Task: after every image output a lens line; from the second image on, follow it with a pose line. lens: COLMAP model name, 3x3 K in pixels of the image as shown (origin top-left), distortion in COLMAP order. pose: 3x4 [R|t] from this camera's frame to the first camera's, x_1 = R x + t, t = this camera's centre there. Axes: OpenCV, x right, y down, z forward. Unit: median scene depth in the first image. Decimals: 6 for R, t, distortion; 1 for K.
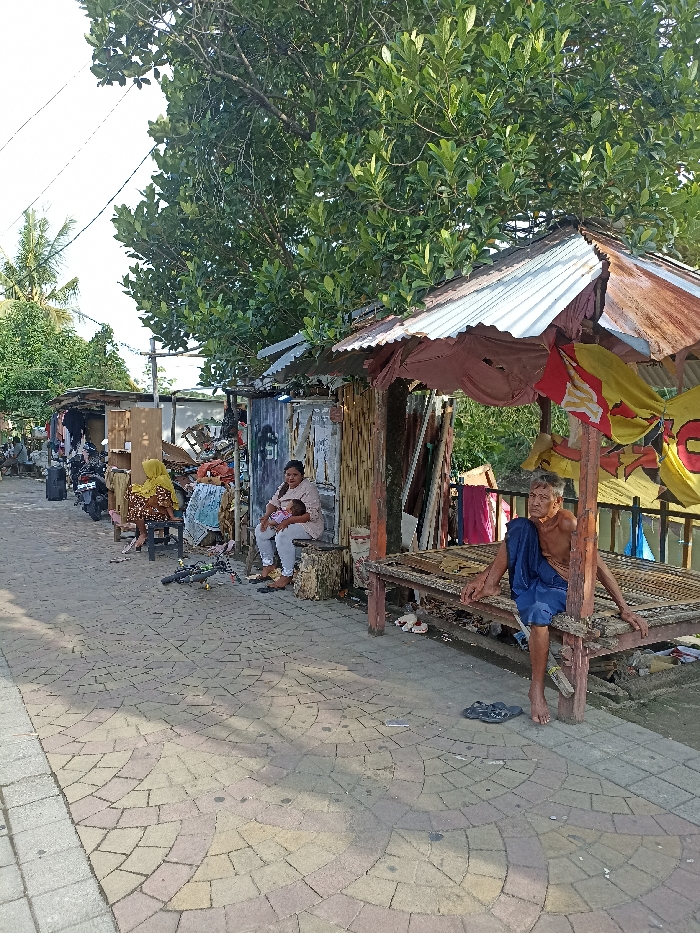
lens RADIAL K [[662.9, 0, 366.4], [0, 662.9, 461.8], [0, 0, 1]] dist [0.002940, -0.002693]
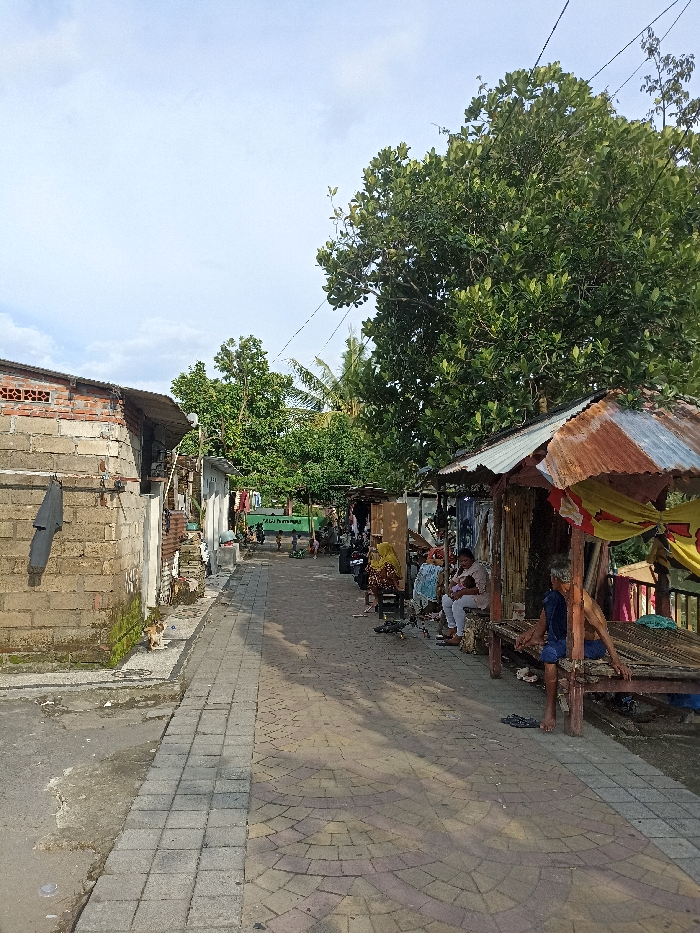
lens RADIAL K [[669.3, 0, 352.5], [0, 669.3, 480.0], [0, 0, 1]] dist [0.007346, -0.012931]
pose [[0.885729, -0.000029, -0.464202, 0.392239], [-0.049679, 0.994251, -0.094853, 0.004461], [0.461536, 0.107075, 0.880636, -0.377358]]
